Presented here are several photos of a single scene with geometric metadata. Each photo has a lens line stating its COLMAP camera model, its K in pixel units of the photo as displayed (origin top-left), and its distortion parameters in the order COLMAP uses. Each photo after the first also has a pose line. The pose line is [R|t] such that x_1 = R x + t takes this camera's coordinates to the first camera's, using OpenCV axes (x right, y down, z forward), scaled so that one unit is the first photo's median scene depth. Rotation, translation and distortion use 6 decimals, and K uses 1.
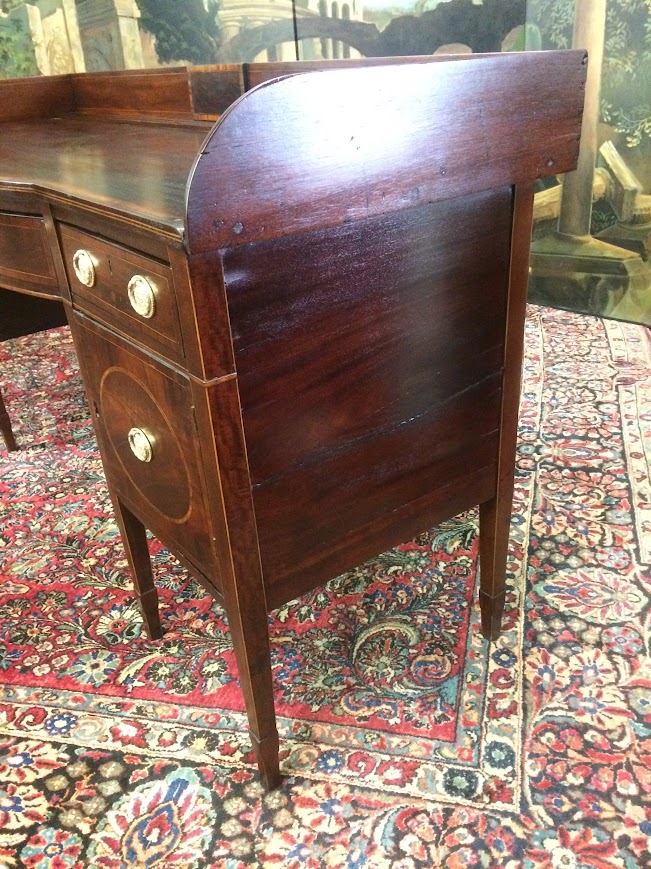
lens RADIAL K [[736.7, 0, 327.5], [0, 736.7, 439.0], [0, 0, 1]] dist [0.124588, -0.191584]
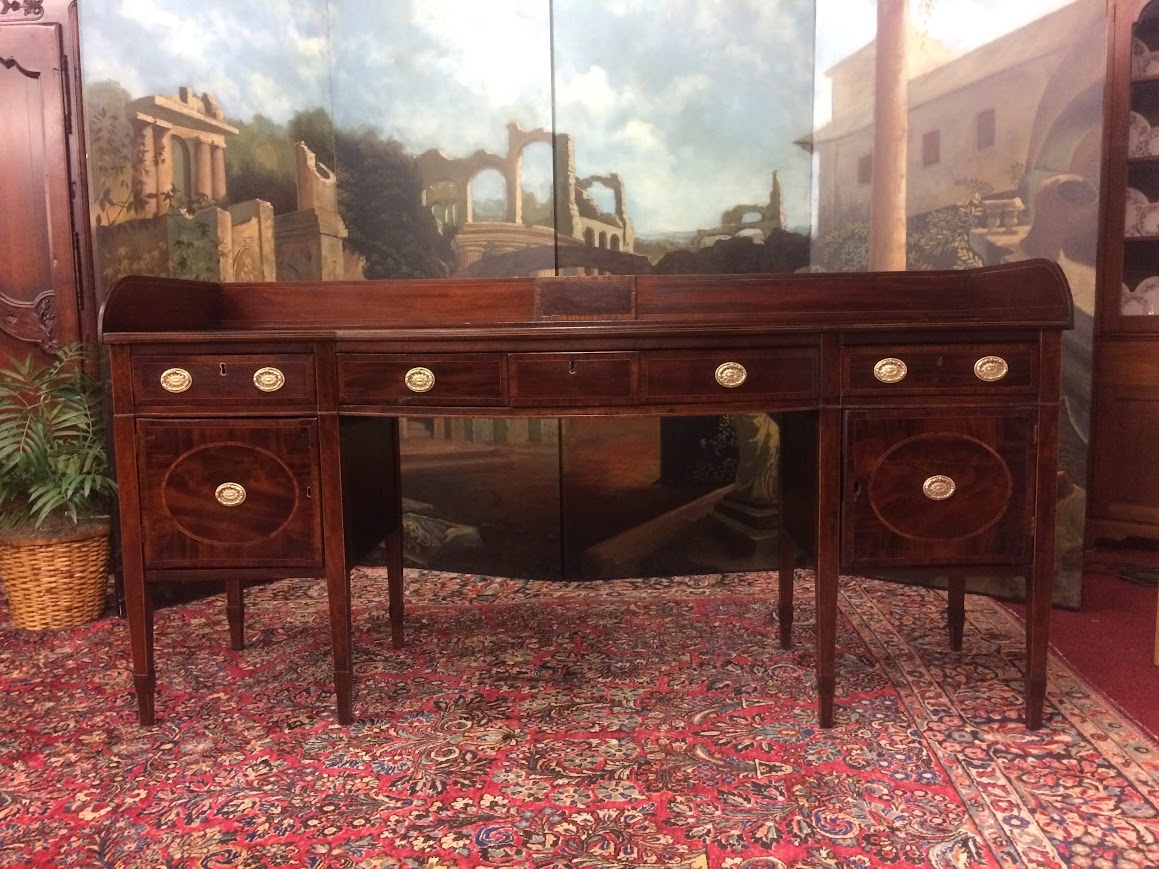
lens RADIAL K [[983.7, 0, 583.8], [0, 983.7, 434.9], [0, 0, 1]] dist [0.123081, -0.189841]
pose [[0.980403, 0.025680, 0.195322, -0.301777], [0.046707, 0.932900, -0.357093, 0.071159], [-0.191386, 0.359218, 0.913419, 0.036884]]
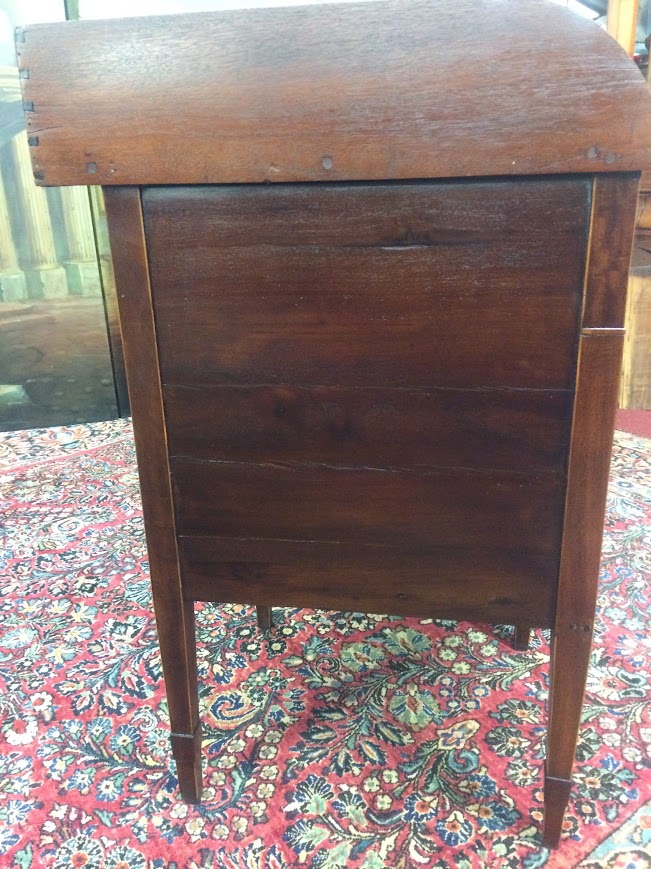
lens RADIAL K [[737.6, 0, 327.6], [0, 737.6, 429.9], [0, 0, 1]] dist [0.123081, -0.189841]
pose [[0.651175, -0.198131, 0.732609, -0.758179], [0.338215, 0.939923, -0.046423, -0.065281], [-0.679398, 0.278009, 0.679065, 0.401100]]
